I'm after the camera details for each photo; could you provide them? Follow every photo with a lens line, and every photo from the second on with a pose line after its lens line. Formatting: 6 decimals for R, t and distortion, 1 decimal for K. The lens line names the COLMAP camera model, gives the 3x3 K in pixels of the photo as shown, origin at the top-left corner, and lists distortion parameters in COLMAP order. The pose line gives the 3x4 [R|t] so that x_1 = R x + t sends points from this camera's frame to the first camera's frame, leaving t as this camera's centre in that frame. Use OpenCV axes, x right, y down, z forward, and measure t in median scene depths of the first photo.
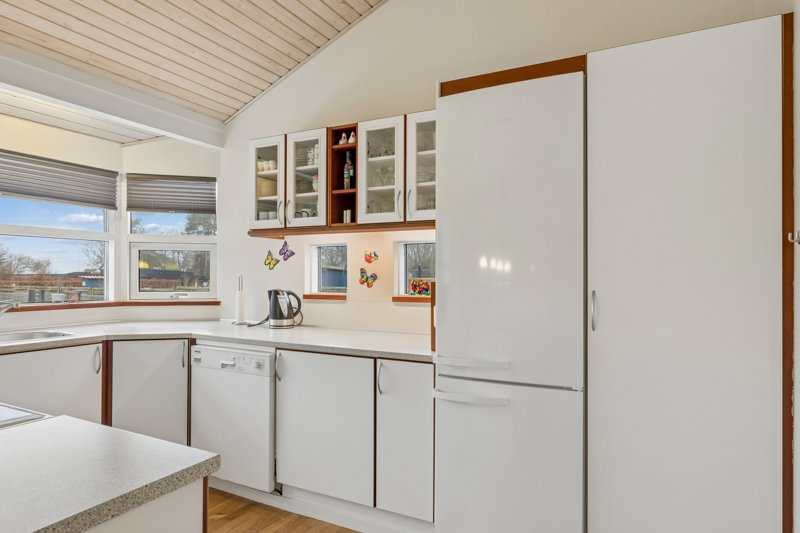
lens RADIAL K [[469.8, 0, 402.8], [0, 469.8, 269.2], [0, 0, 1]] dist [0.000591, -0.001790]
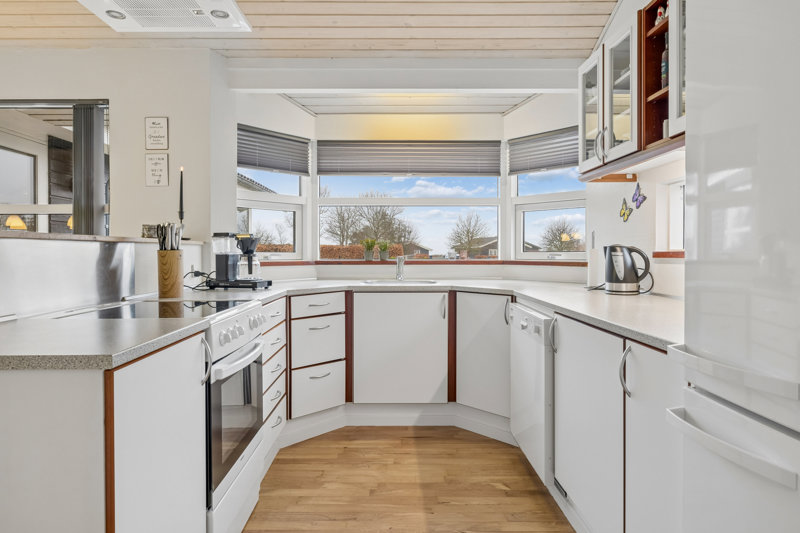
lens RADIAL K [[469.8, 0, 405.0], [0, 469.8, 251.5], [0, 0, 1]] dist [0.000591, -0.001790]
pose [[0.476566, -0.007424, -0.879108, 0.259622], [0.016579, 0.999862, 0.000544, 0.048135], [0.878983, -0.014834, 0.476623, 0.315154]]
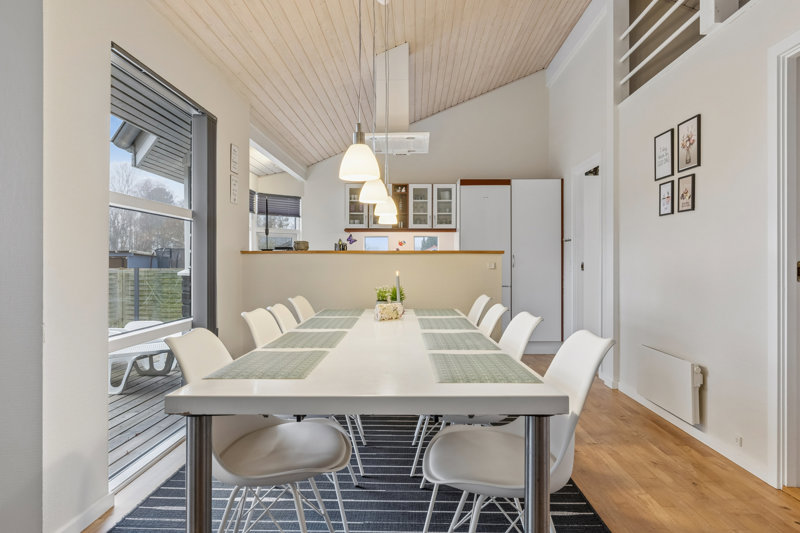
lens RADIAL K [[469.8, 0, 400.8], [0, 469.8, 265.1], [0, 0, 1]] dist [0.000591, -0.001790]
pose [[0.898559, -0.002980, 0.438842, -0.973837], [-0.004700, 0.999854, 0.016413, 0.037556], [-0.438827, -0.016811, 0.898414, -0.887524]]
